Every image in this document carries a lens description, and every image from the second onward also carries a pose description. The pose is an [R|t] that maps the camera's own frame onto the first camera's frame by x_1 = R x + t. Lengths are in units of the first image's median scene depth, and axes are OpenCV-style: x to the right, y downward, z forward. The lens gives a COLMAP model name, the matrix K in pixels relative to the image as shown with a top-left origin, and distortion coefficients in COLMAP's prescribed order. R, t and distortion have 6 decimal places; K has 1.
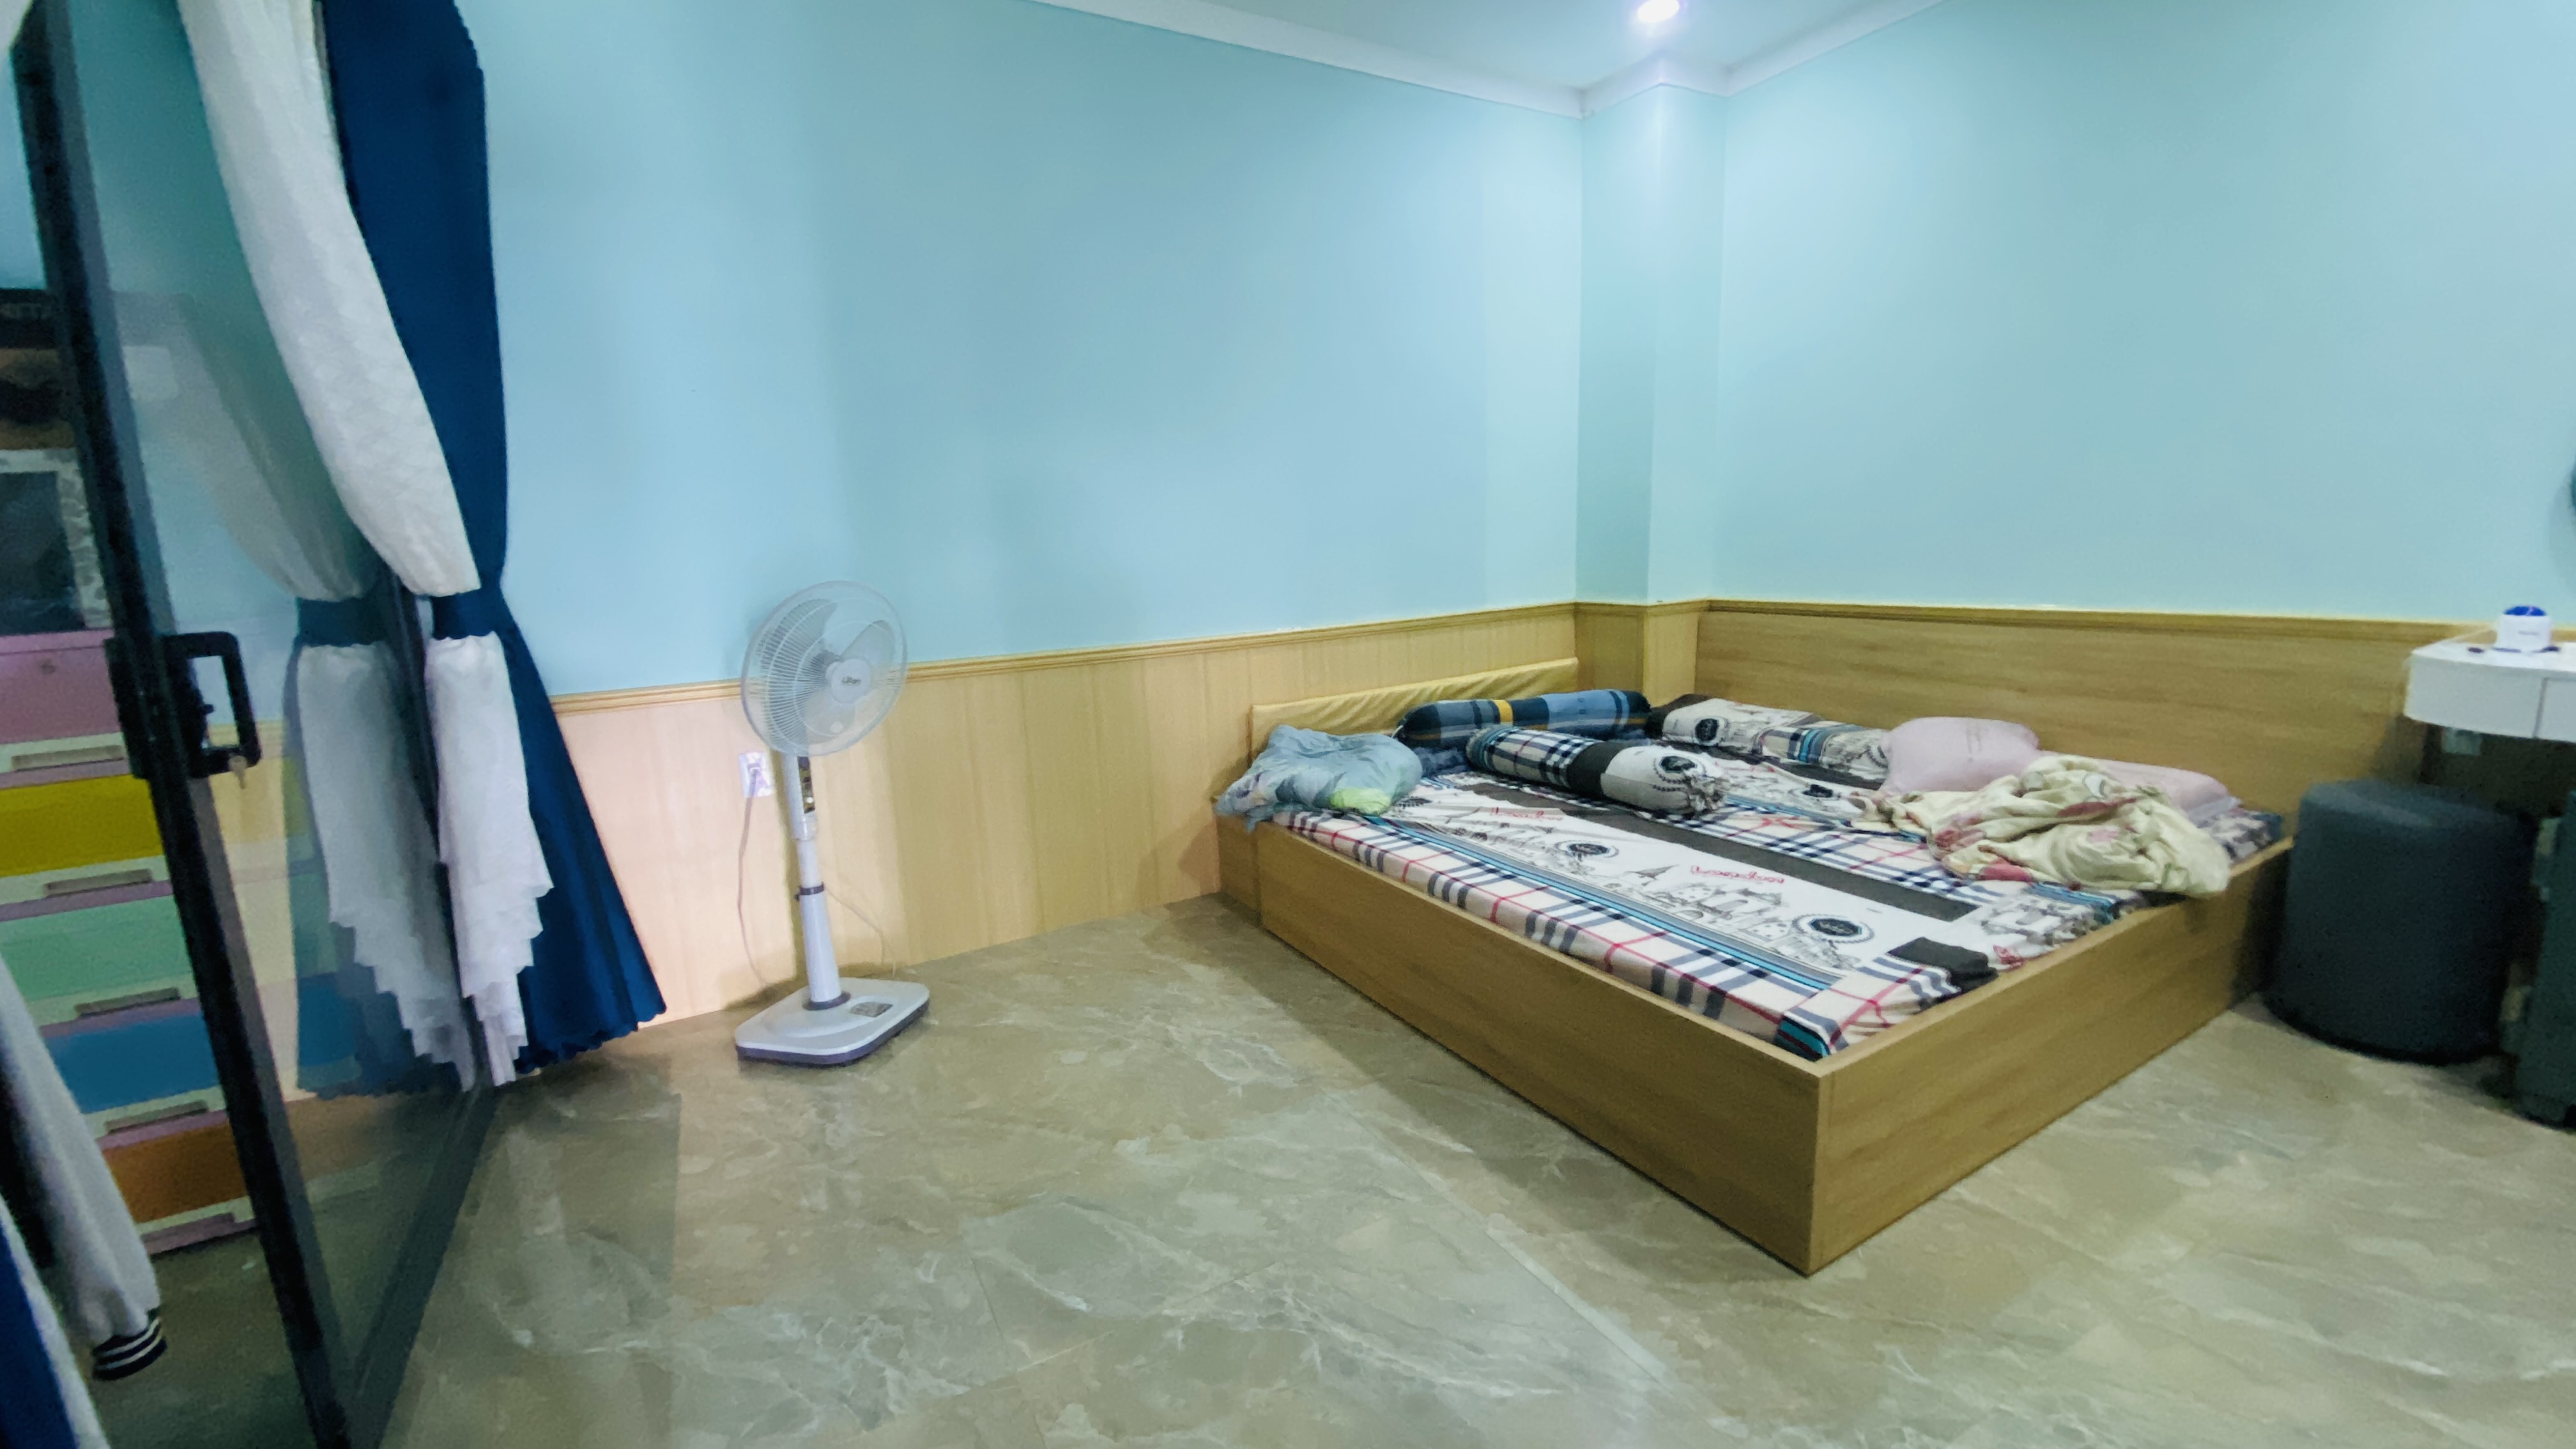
lens RADIAL K [[1040.9, 0, 1294.2], [0, 1040.9, 729.9], [0, 0, 1]] dist [0.006484, -0.016132]
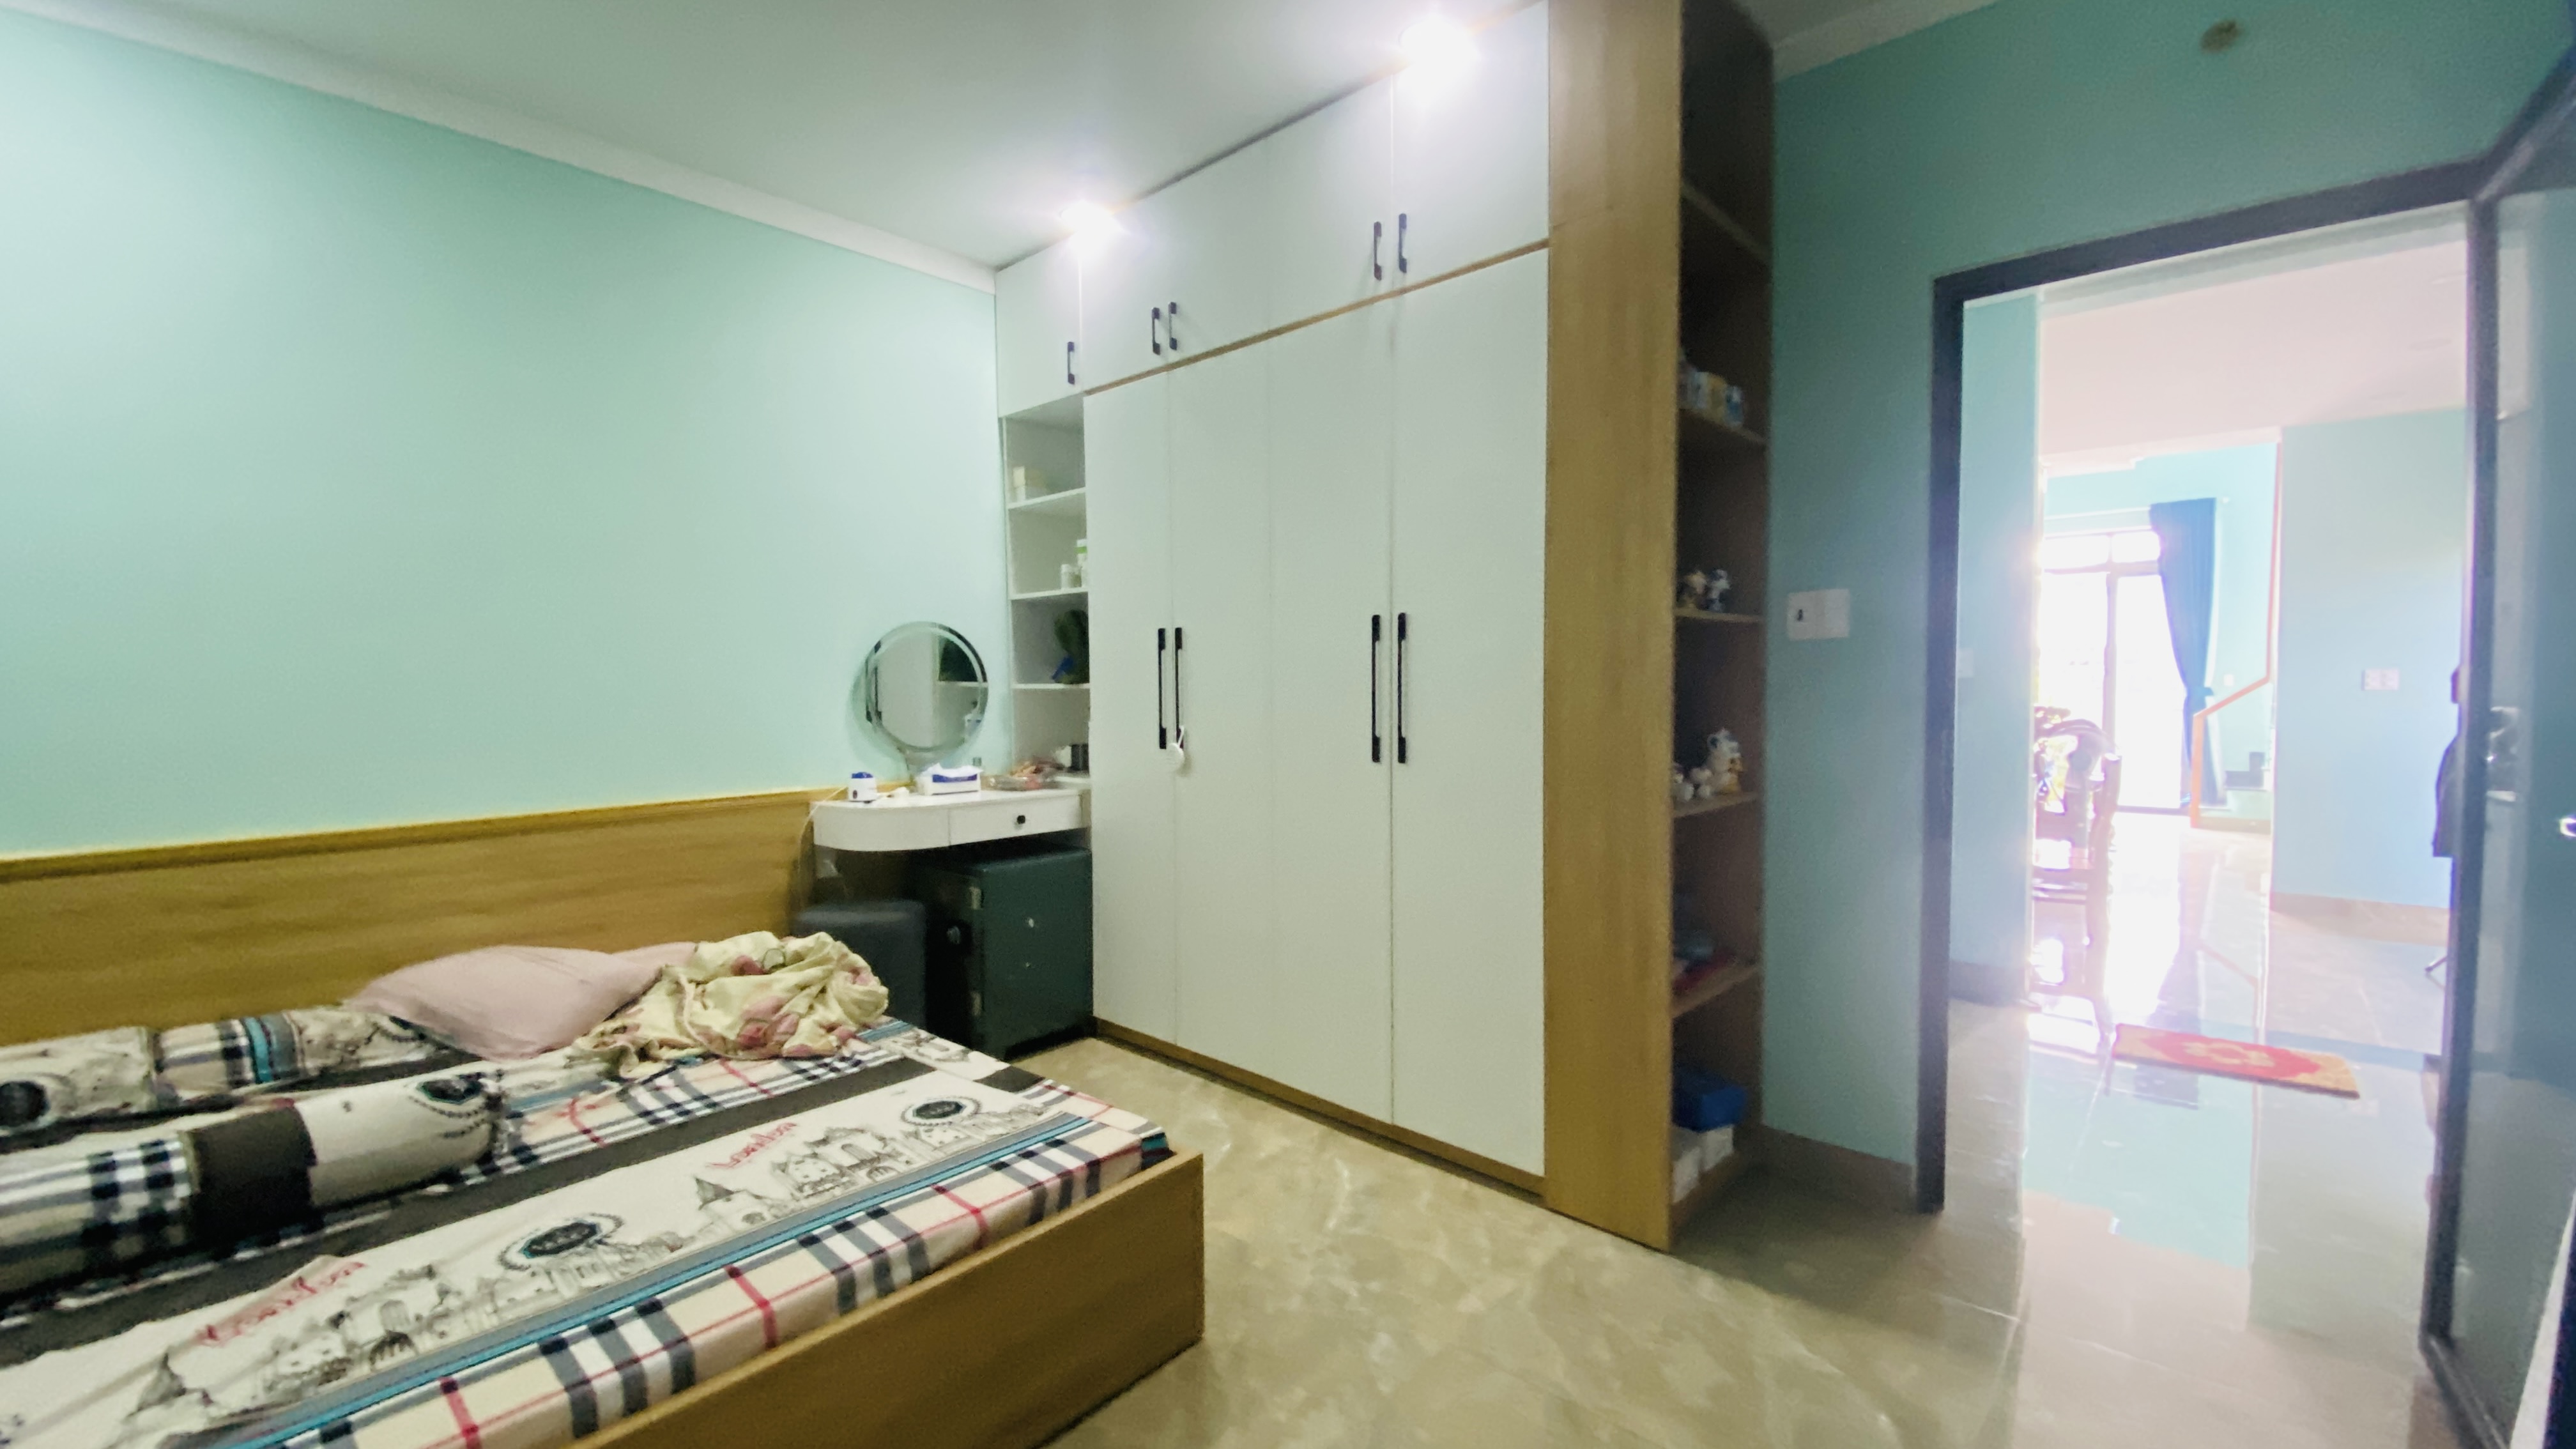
lens RADIAL K [[1040.9, 0, 1294.2], [0, 1040.9, 729.9], [0, 0, 1]] dist [0.006484, -0.016132]
pose [[-0.336475, 0.009432, 0.941645, -0.463083], [0.195619, 0.978837, 0.060096, -0.137727], [-0.921150, 0.204425, -0.331200, 0.818375]]
